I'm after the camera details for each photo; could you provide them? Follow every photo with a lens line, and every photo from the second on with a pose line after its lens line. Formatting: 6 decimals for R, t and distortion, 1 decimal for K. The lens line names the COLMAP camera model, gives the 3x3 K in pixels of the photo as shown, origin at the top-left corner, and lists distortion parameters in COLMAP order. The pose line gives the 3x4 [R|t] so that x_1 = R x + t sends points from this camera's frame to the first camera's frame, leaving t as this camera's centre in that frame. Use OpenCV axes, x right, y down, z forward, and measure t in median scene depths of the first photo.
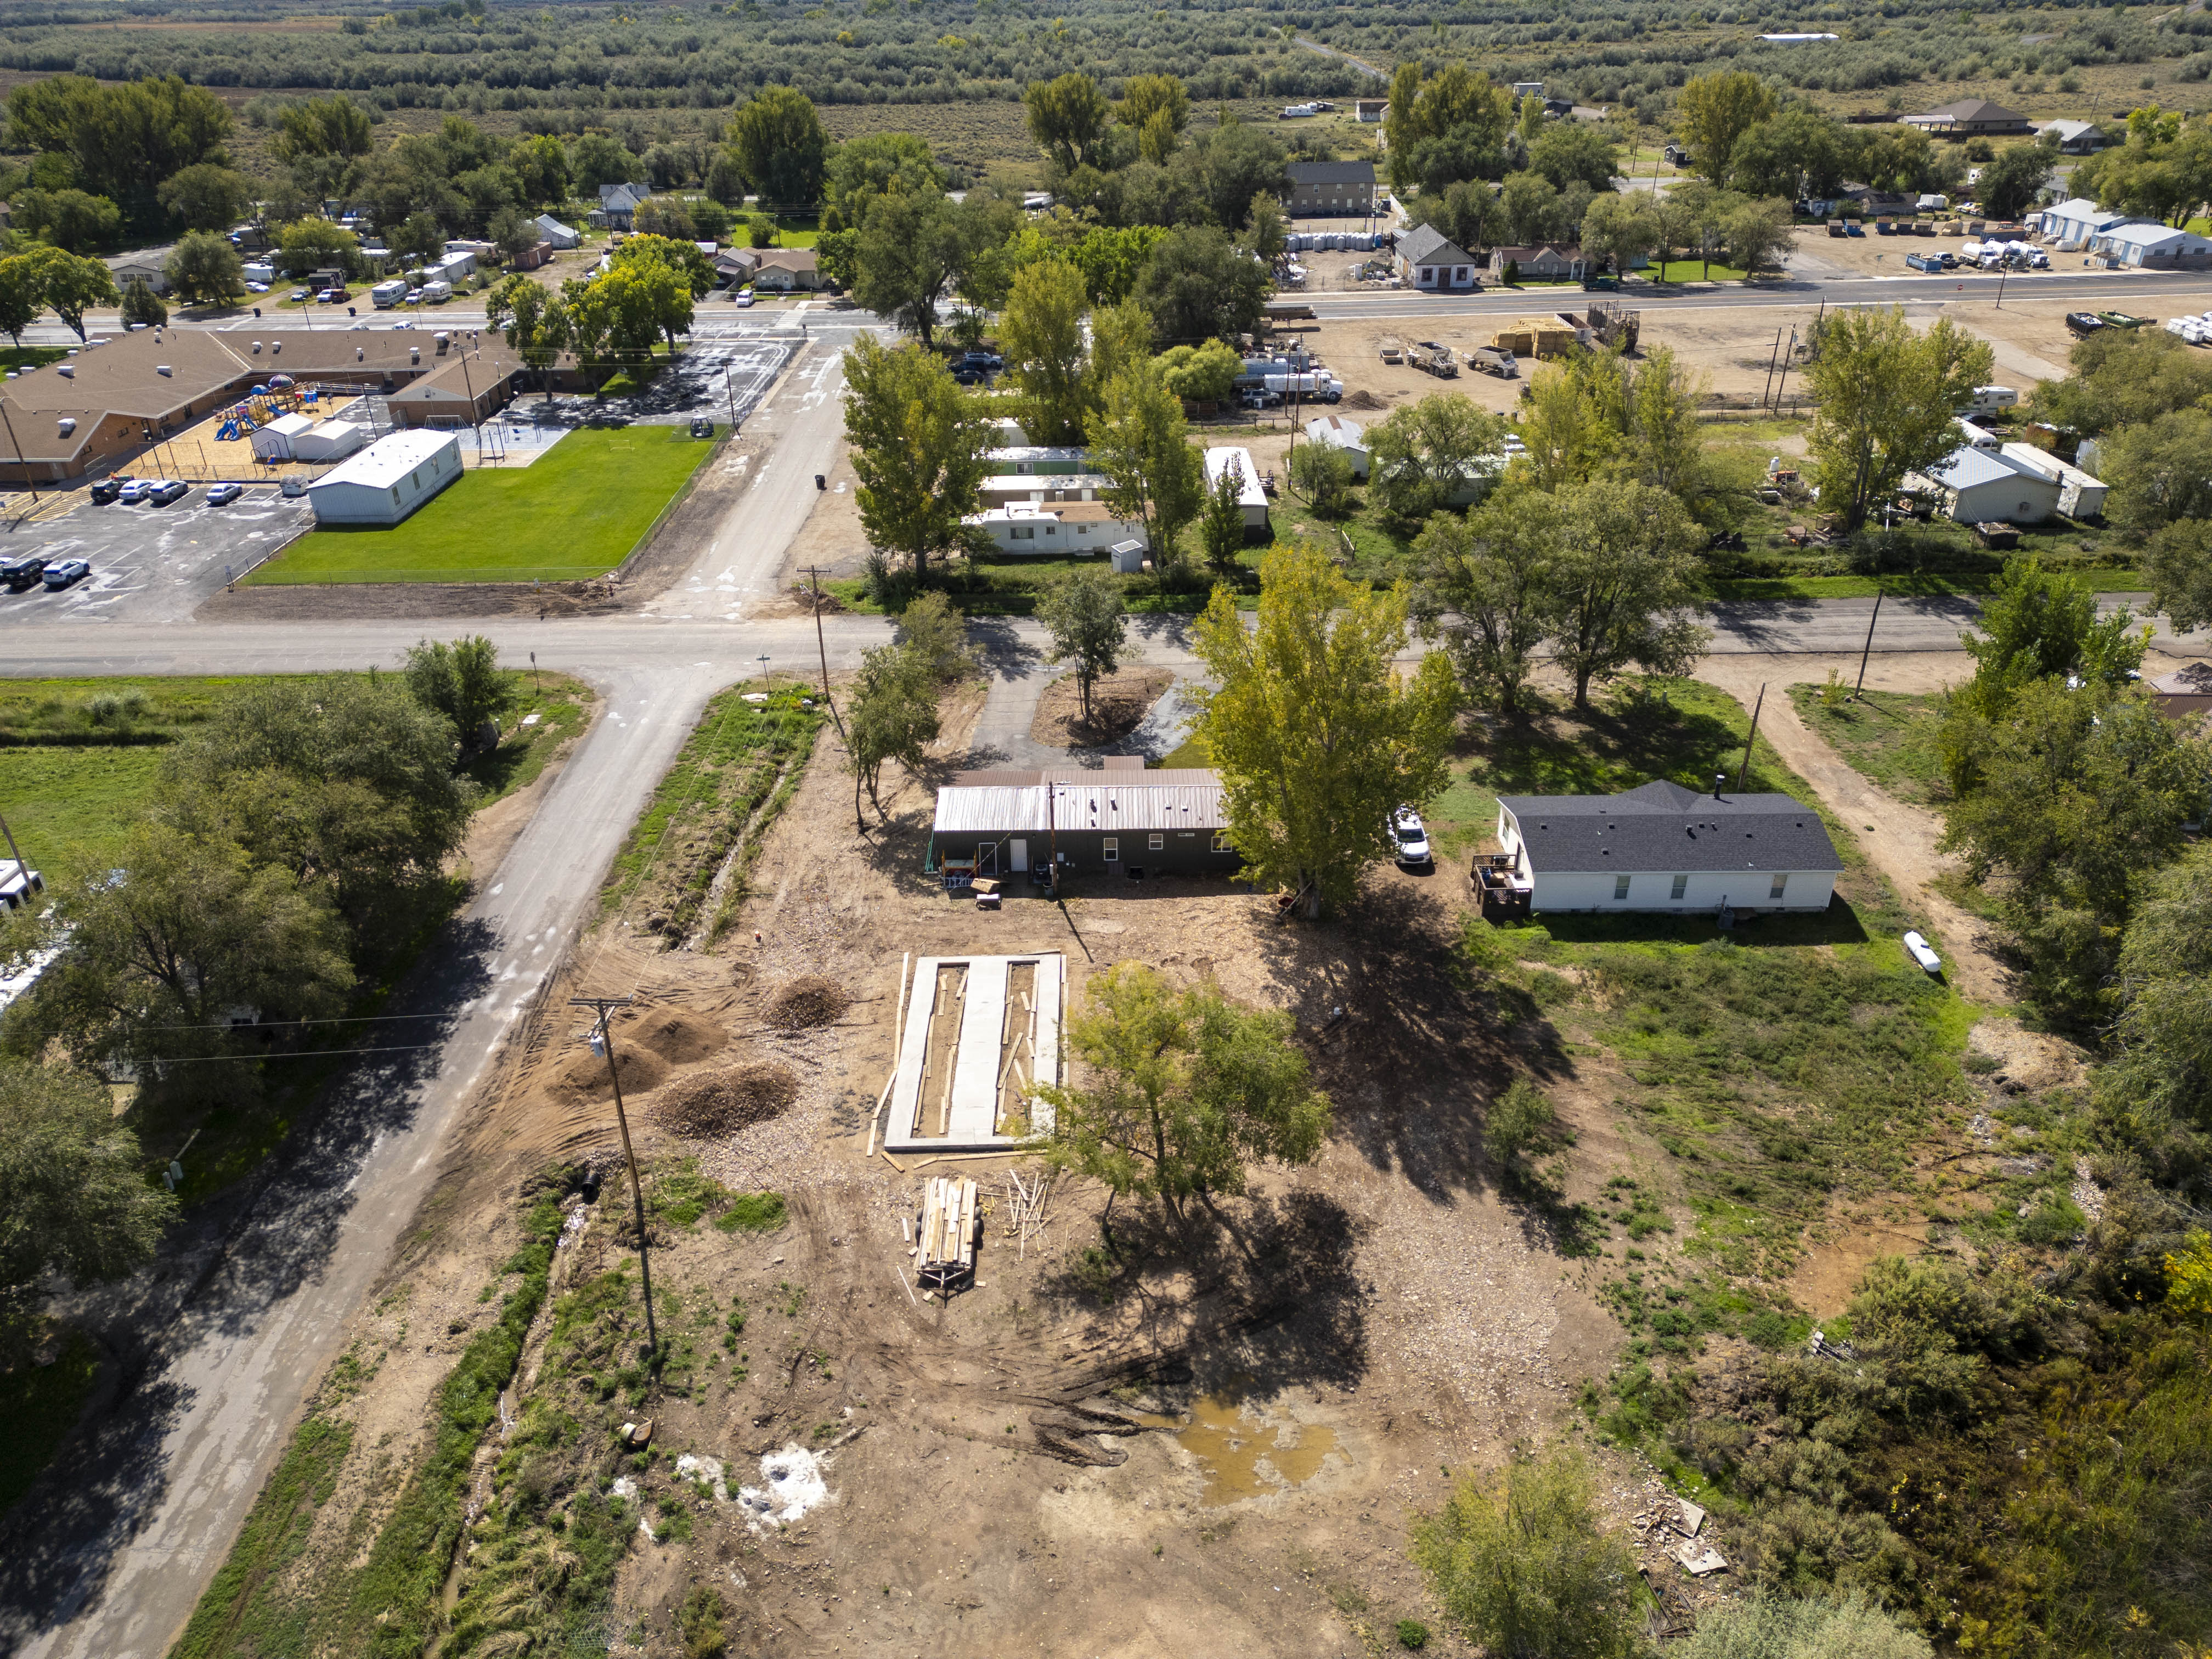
lens RADIAL K [[1539.5, 0, 1111.8], [0, 1539.5, 832.6], [0, 0, 1]] dist [0.072765, -0.060836]
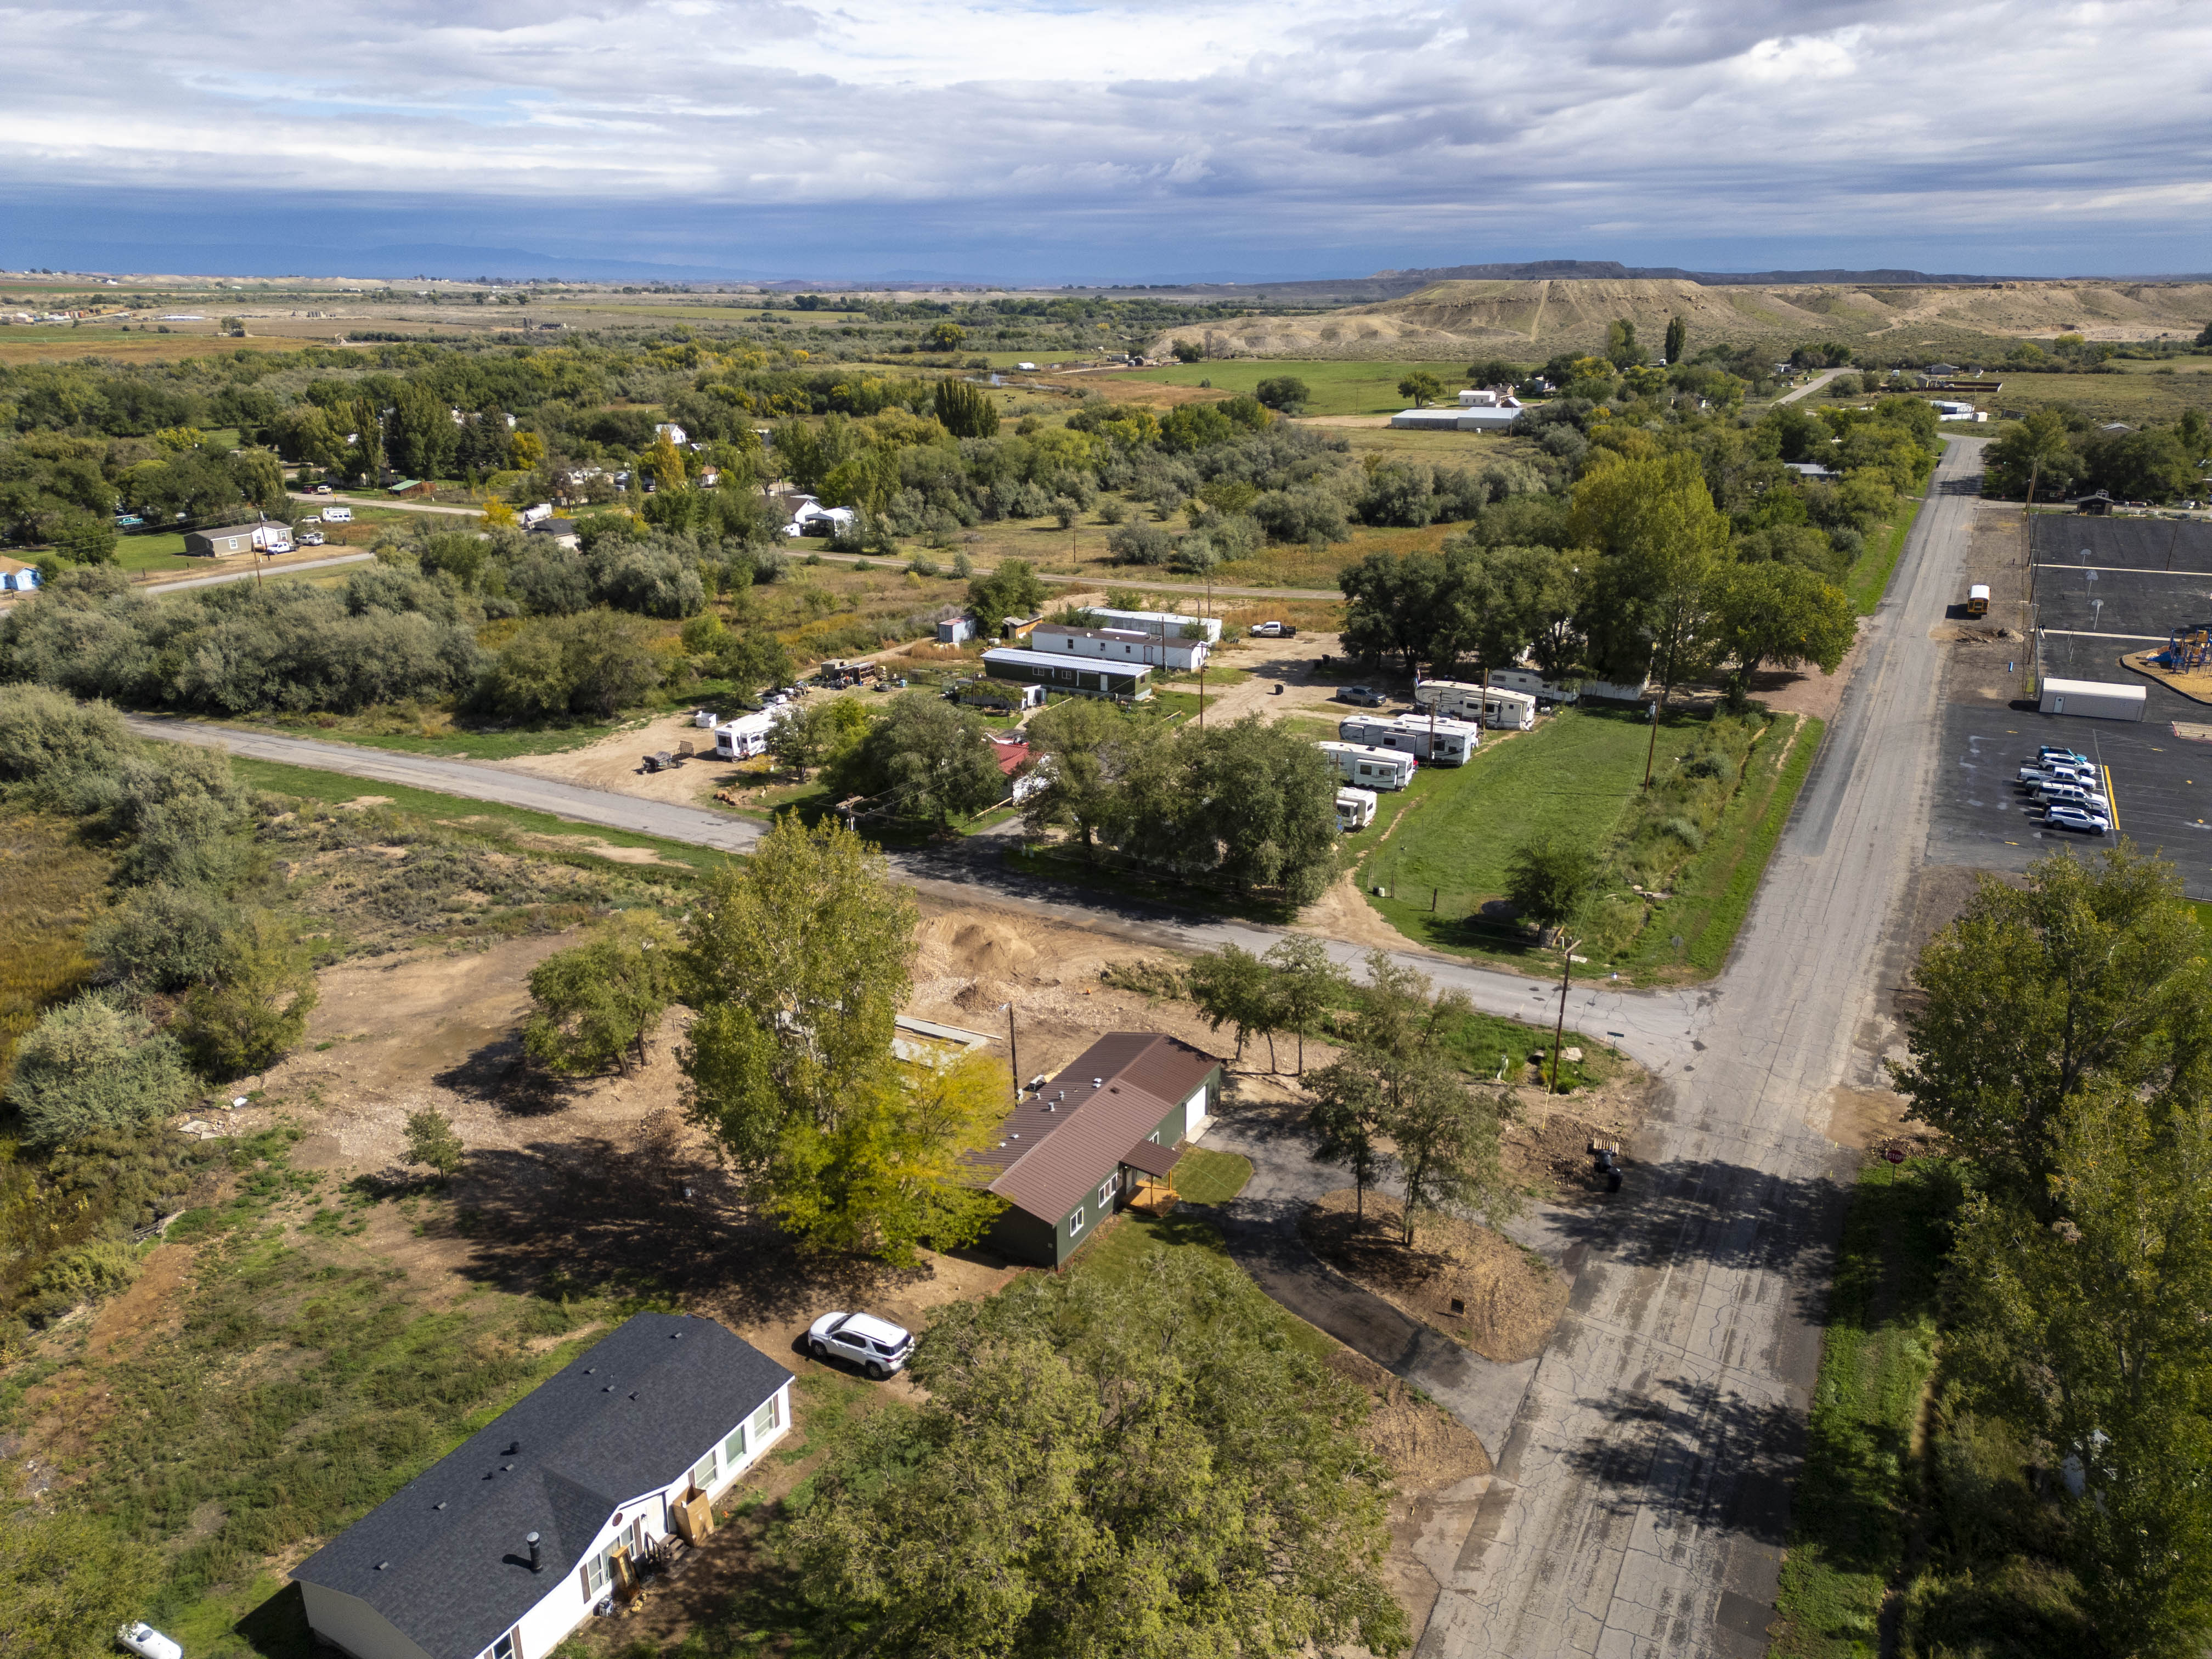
lens RADIAL K [[1528.9, 0, 1109.6], [0, 1528.9, 852.0], [0, 0, 1]] dist [0.074809, -0.064777]
pose [[-0.487947, 0.316347, -0.813531, 0.689781], [-0.418710, 0.732955, 0.536152, -0.646530], [0.765892, 0.602247, -0.225185, 1.148841]]
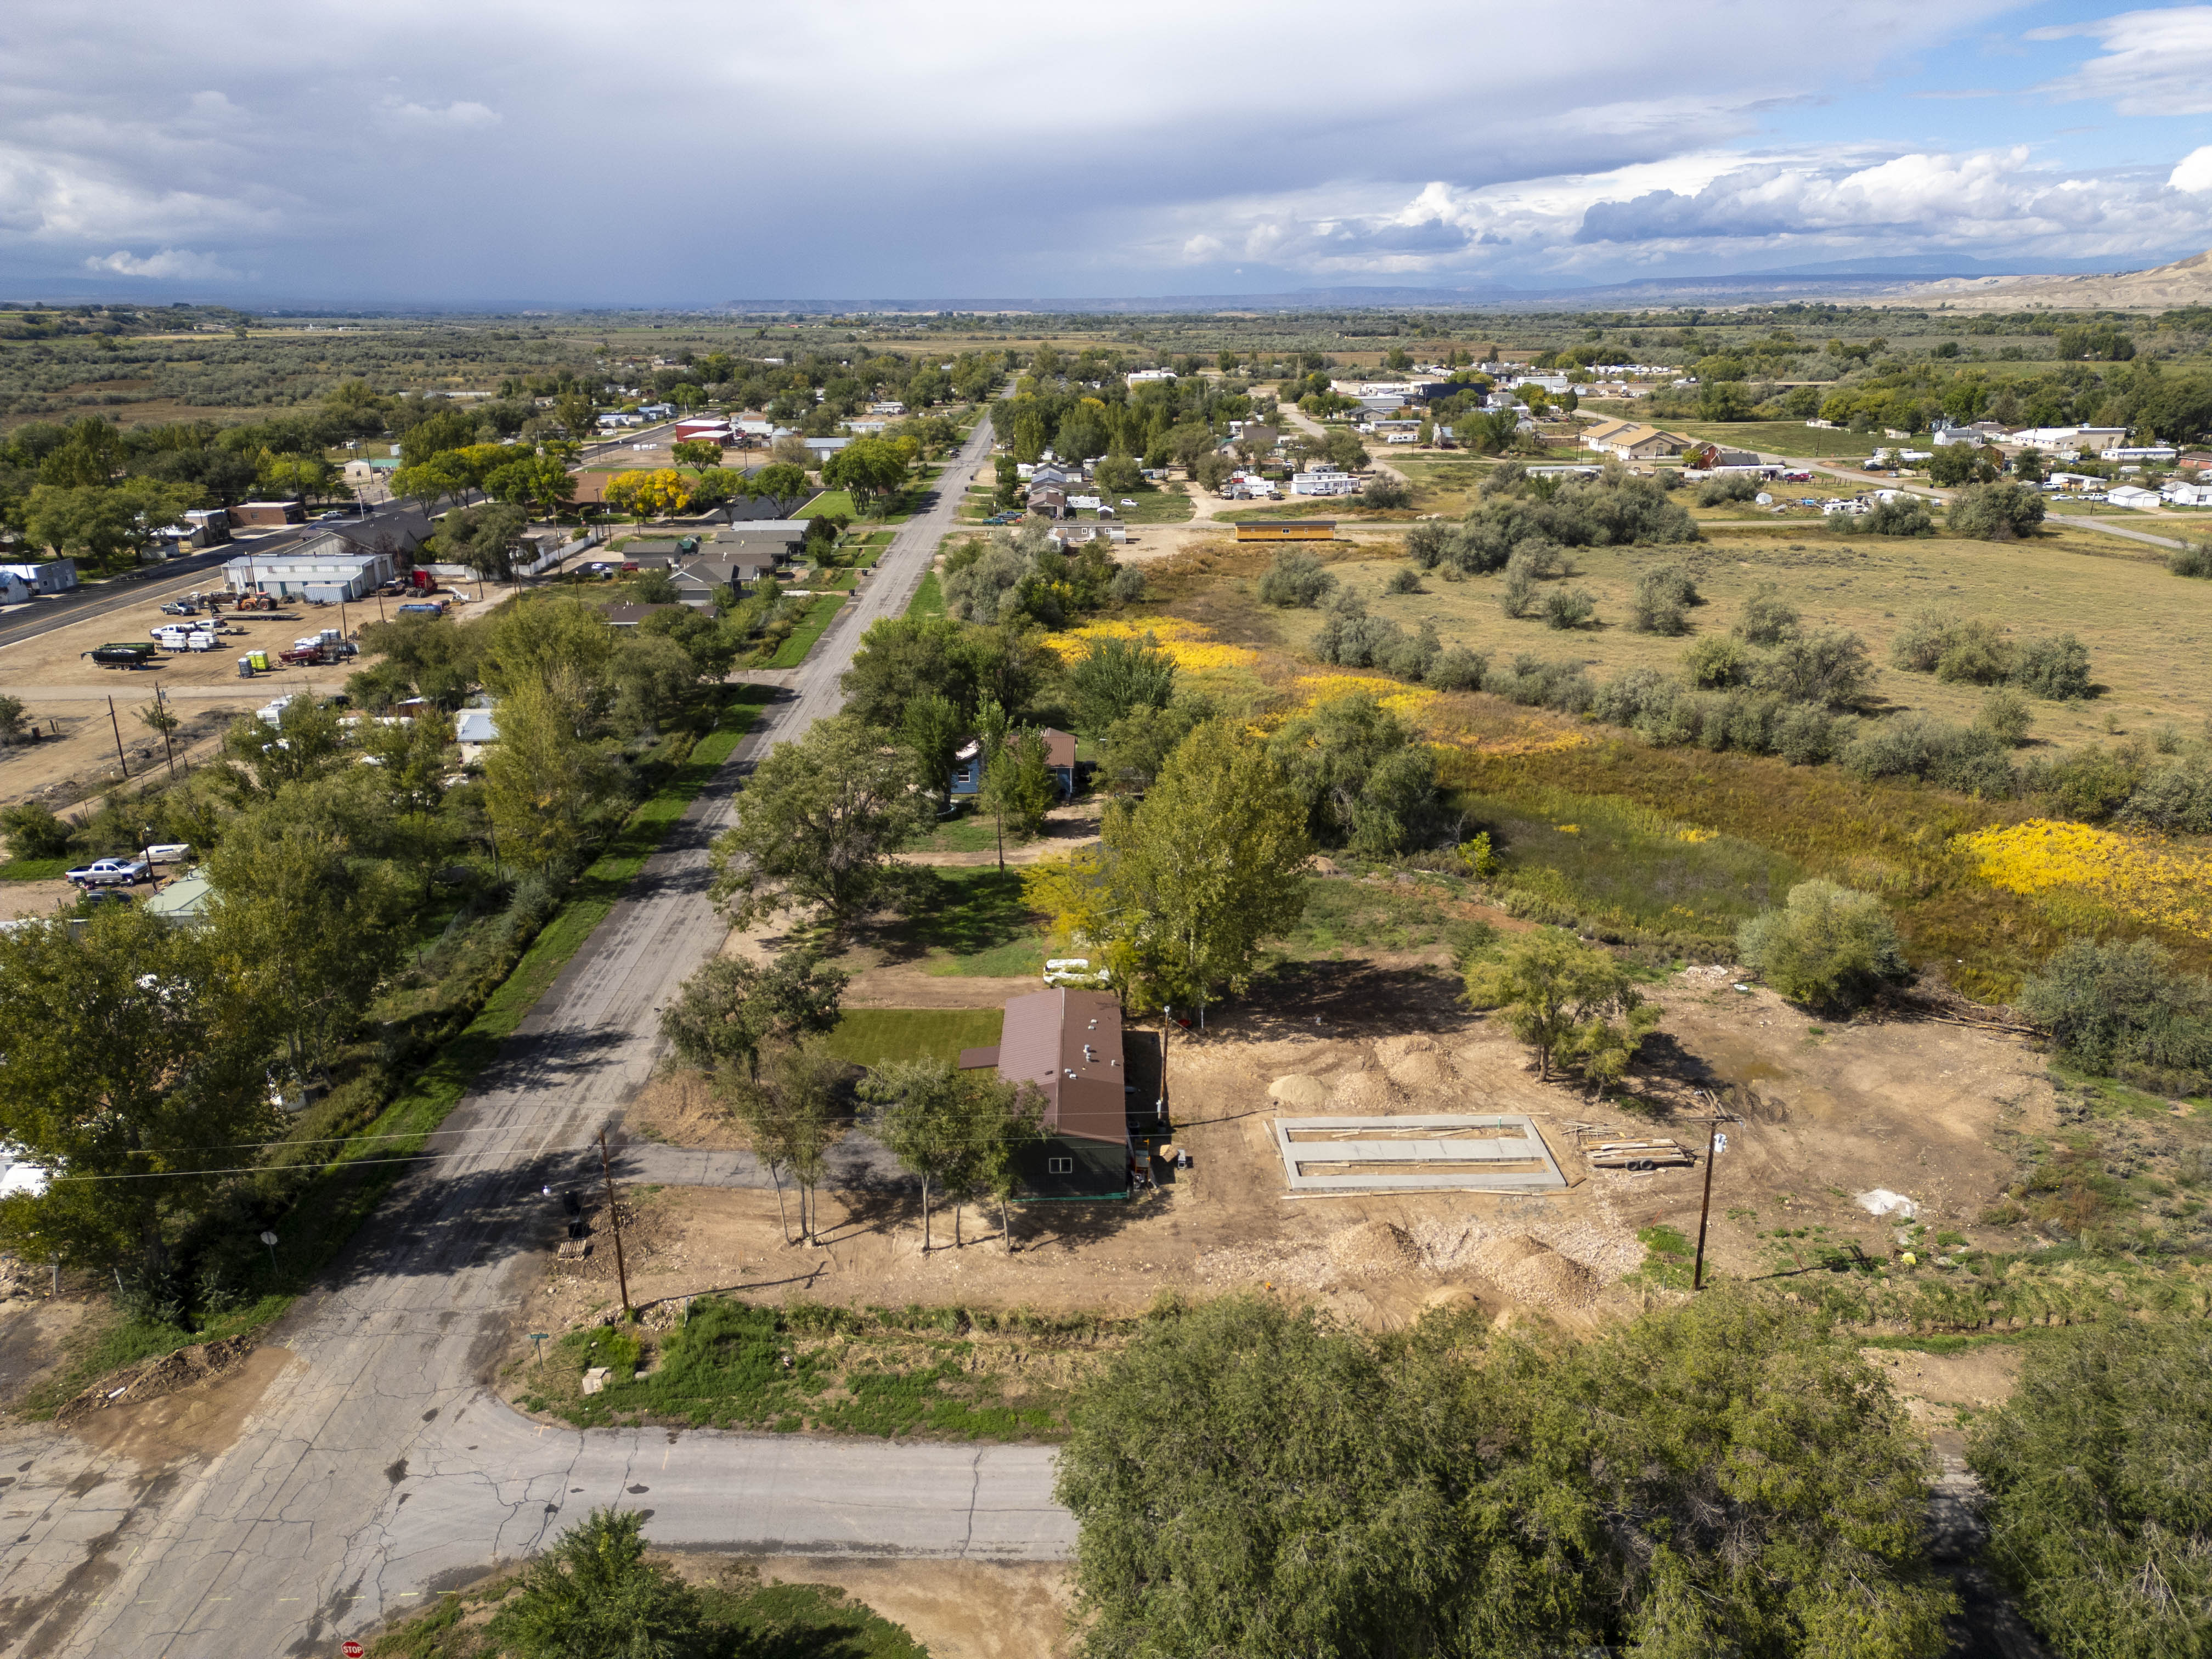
lens RADIAL K [[1539.5, 0, 1111.8], [0, 1539.5, 832.6], [0, 0, 1]] dist [0.072765, -0.060836]
pose [[-0.015860, -0.305889, 0.951935, -0.946498], [0.498505, 0.822870, 0.272722, -0.416790], [-0.866742, 0.478870, 0.139437, 0.775896]]
